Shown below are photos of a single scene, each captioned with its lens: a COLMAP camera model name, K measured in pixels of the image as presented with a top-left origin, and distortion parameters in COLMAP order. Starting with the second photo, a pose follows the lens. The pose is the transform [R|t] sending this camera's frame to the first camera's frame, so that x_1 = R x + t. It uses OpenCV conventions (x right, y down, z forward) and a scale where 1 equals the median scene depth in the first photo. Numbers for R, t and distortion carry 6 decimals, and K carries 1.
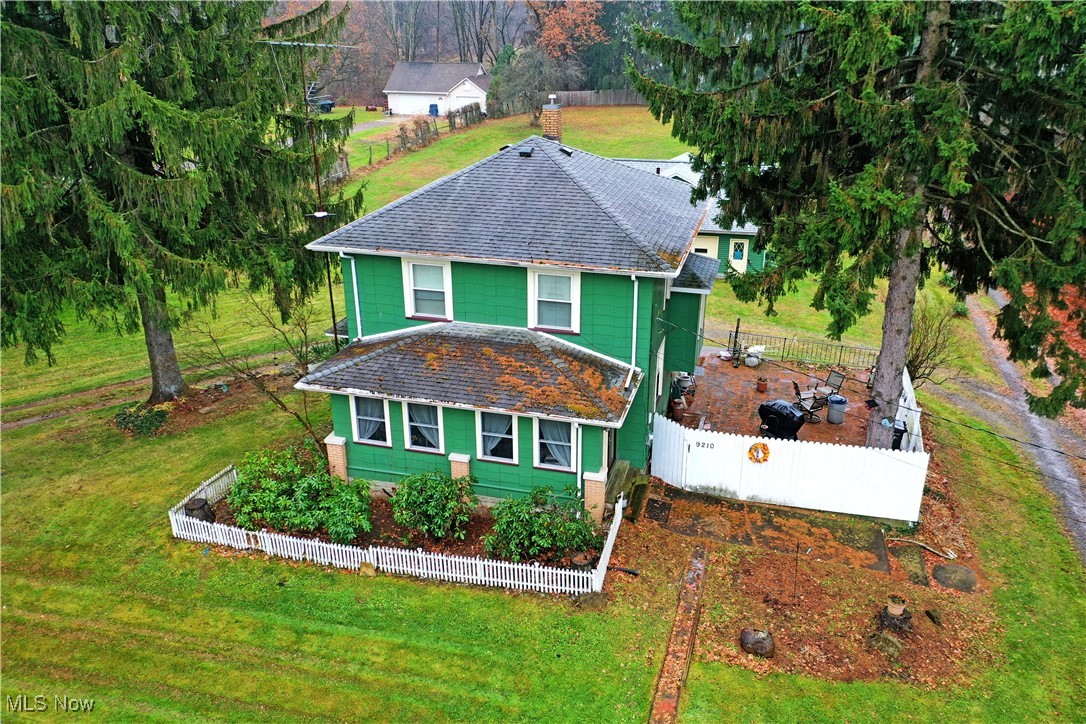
lens RADIAL K [[864.3, 0, 543.0], [0, 864.3, 362.0], [0, 0, 1]] dist [0.006753, 0.001172]
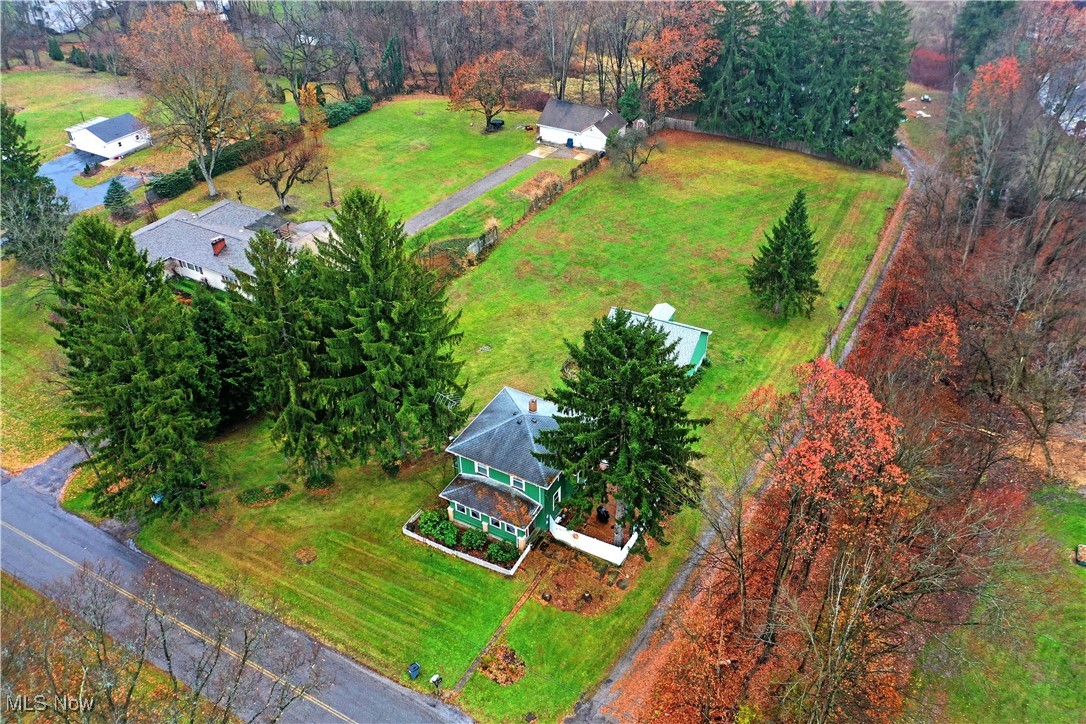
lens RADIAL K [[864.3, 0, 543.0], [0, 864.3, 362.0], [0, 0, 1]] dist [0.006753, 0.001172]
pose [[0.973301, 0.129168, -0.189736, 0.669125], [-0.081880, 0.967631, 0.238716, -1.298863], [0.214429, -0.216807, 0.952373, -1.977583]]
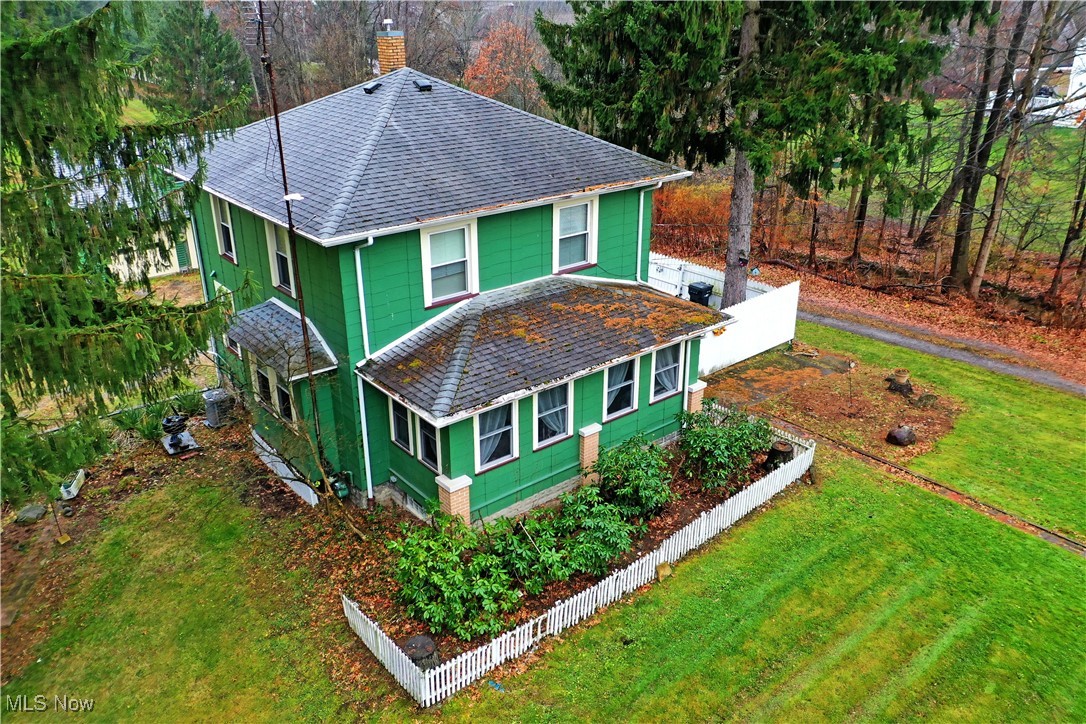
lens RADIAL K [[864.3, 0, 543.0], [0, 864.3, 362.0], [0, 0, 1]] dist [0.006753, 0.001172]
pose [[0.567157, -0.323763, 0.757305, -0.751106], [0.313054, 0.935226, 0.165377, -0.109100], [-0.761794, 0.143283, 0.631775, 0.483117]]
